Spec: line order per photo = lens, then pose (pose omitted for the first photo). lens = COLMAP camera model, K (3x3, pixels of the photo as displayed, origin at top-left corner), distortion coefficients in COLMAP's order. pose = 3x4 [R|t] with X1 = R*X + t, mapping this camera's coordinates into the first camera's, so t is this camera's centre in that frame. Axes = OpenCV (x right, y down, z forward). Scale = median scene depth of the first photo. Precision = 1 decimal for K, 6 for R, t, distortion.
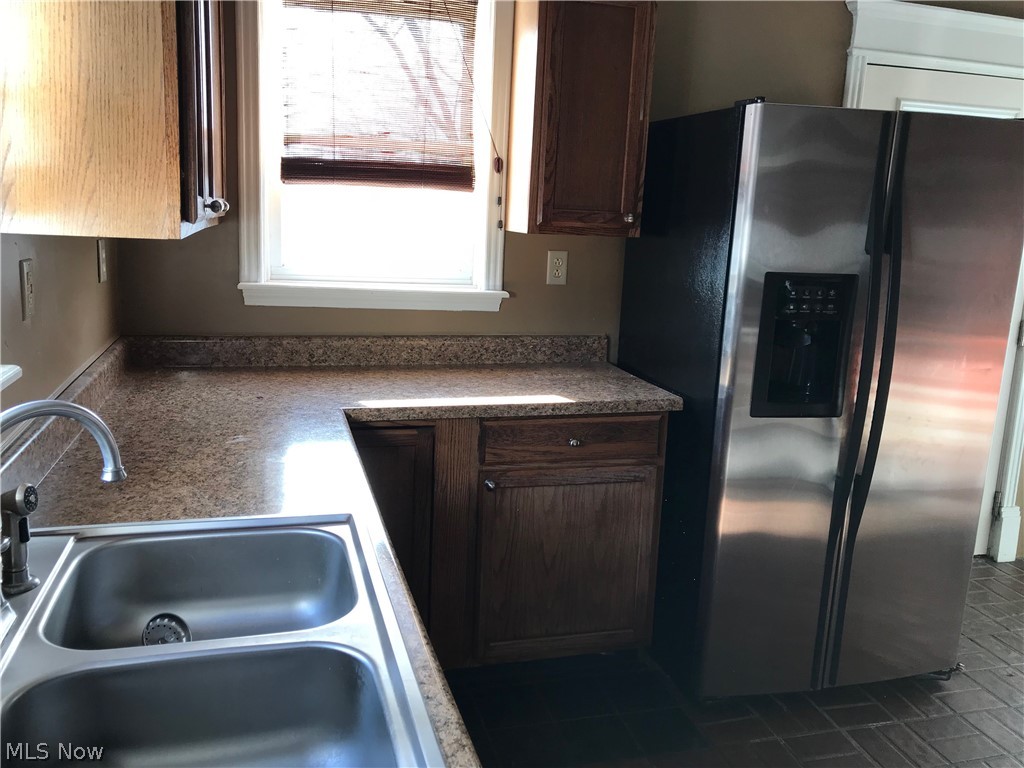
lens RADIAL K [[824.7, 0, 511.9], [0, 824.7, 383.2], [0, 0, 1]] dist [0.007892, -0.009369]
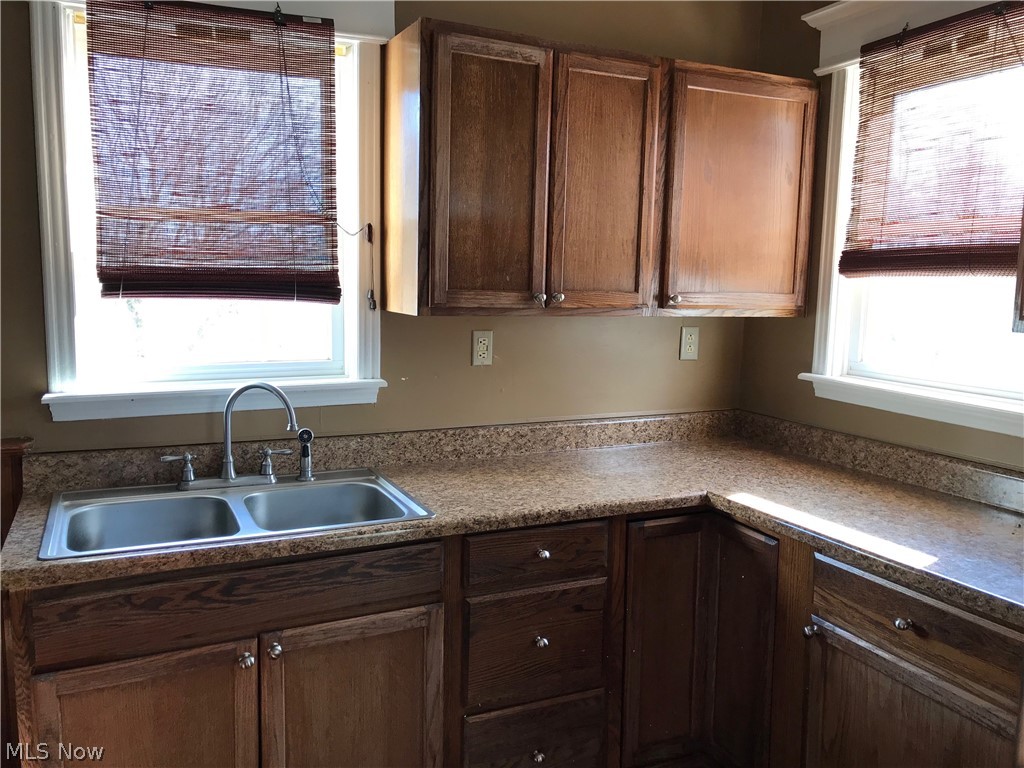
lens RADIAL K [[824.7, 0, 510.6], [0, 824.7, 380.6], [0, 0, 1]] dist [0.007892, -0.009369]
pose [[0.144446, 0.079766, -0.986292, 0.625109], [-0.209527, 0.976609, 0.048297, -0.083368], [0.967075, 0.199678, 0.157780, 0.470173]]
